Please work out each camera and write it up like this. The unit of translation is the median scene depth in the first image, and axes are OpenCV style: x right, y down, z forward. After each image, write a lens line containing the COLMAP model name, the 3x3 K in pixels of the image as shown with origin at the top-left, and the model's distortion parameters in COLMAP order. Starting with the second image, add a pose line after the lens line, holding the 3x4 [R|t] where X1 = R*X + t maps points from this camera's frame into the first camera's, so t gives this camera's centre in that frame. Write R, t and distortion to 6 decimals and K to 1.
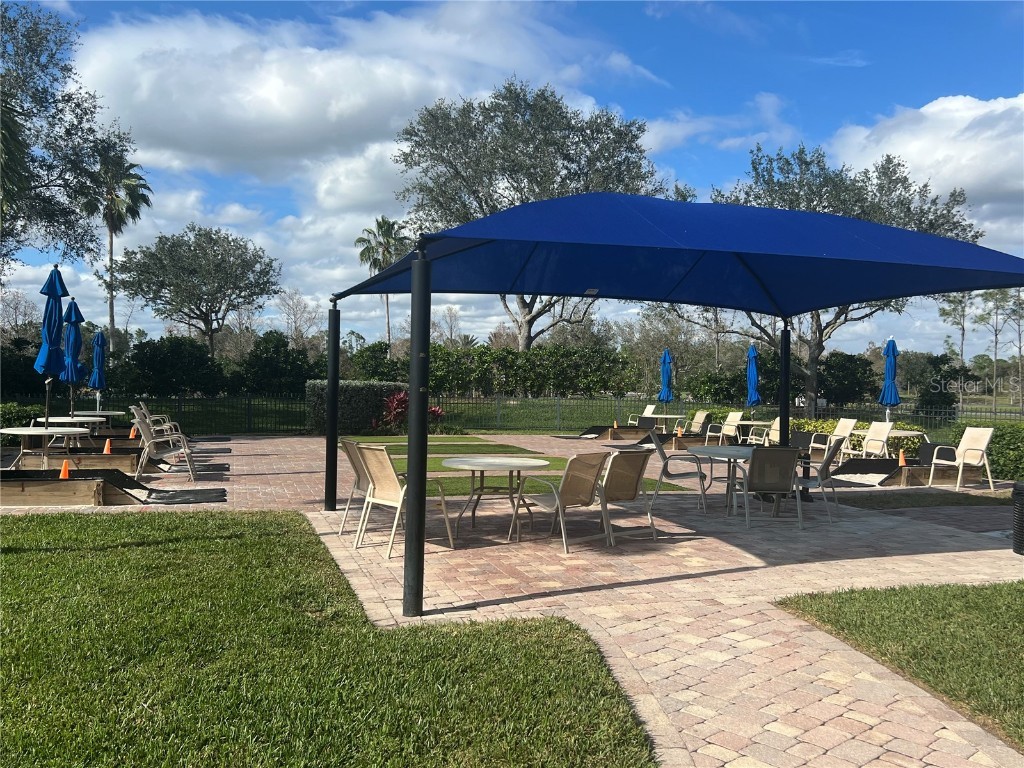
lens RADIAL K [[883.2, 0, 474.9], [0, 883.2, 411.5], [0, 0, 1]] dist [-0.016389, -0.014187]
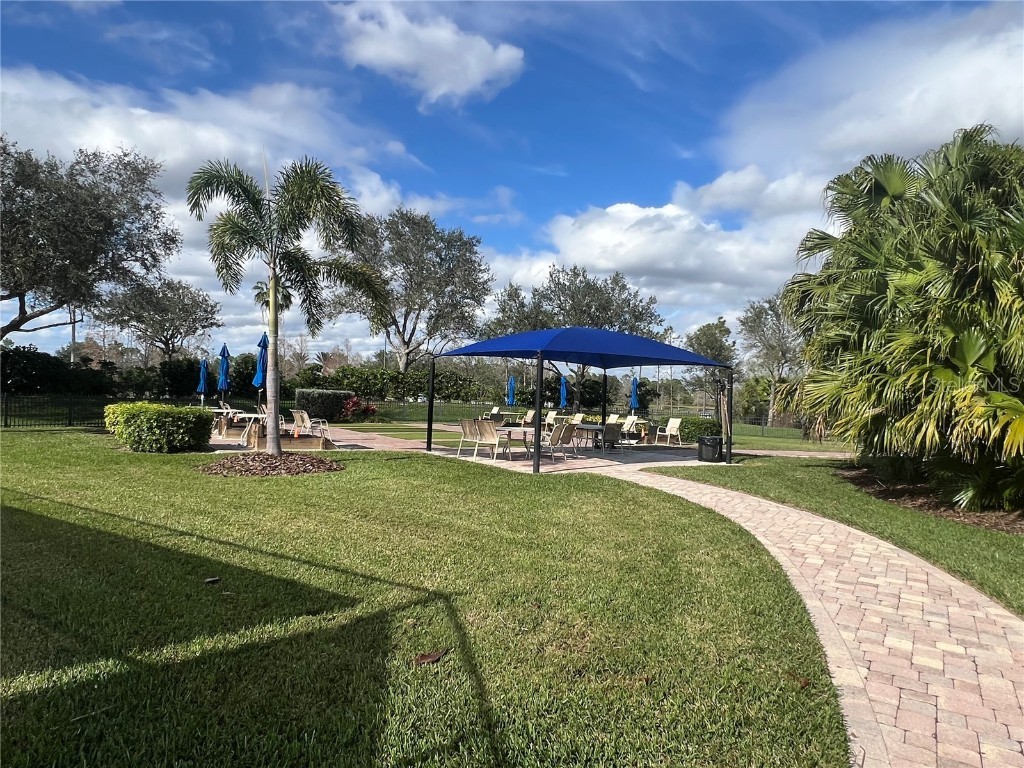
lens RADIAL K [[678.3, 0, 496.3], [0, 678.3, 384.0], [0, 0, 1]] dist [-0.085986, 0.024494]
pose [[0.950685, 0.021831, 0.309388, -0.183135], [-0.008827, 0.999020, -0.043370, 0.004337], [-0.310032, 0.038500, 0.949946, -0.232215]]
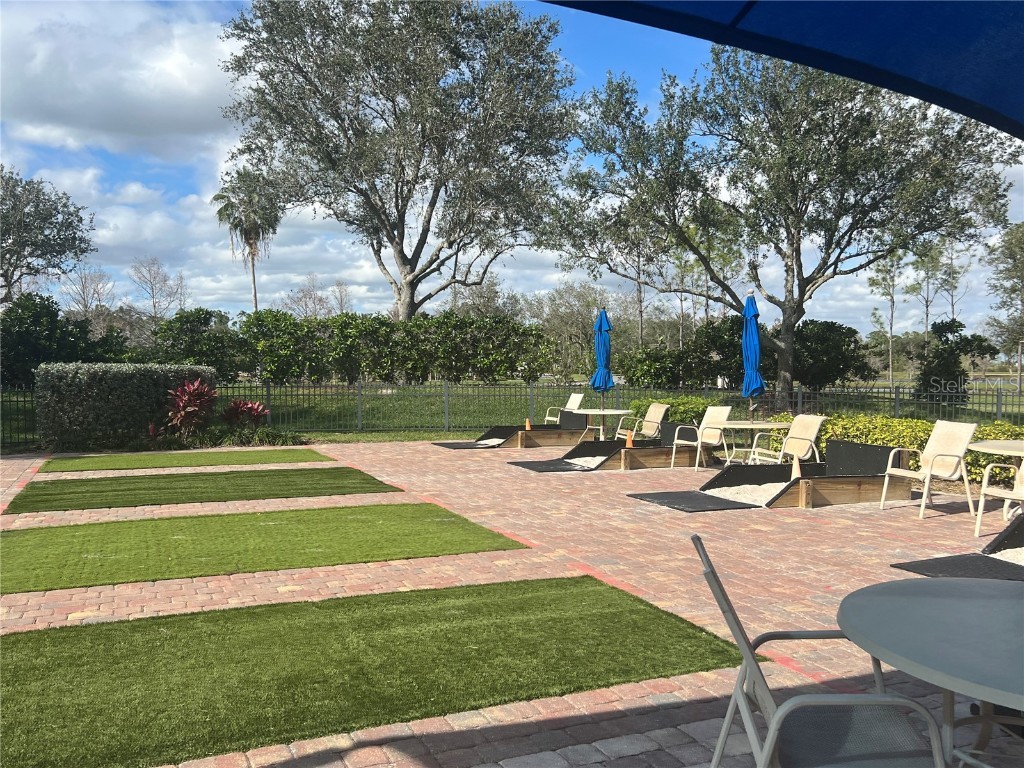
lens RADIAL K [[858.5, 0, 517.0], [0, 858.5, 387.5], [0, 0, 1]] dist [0.114122, -0.265577]
pose [[0.988571, -0.016198, 0.149884, 0.043320], [0.016991, 0.999848, -0.004008, -0.008854], [-0.149796, 0.006509, 0.988696, 0.286689]]
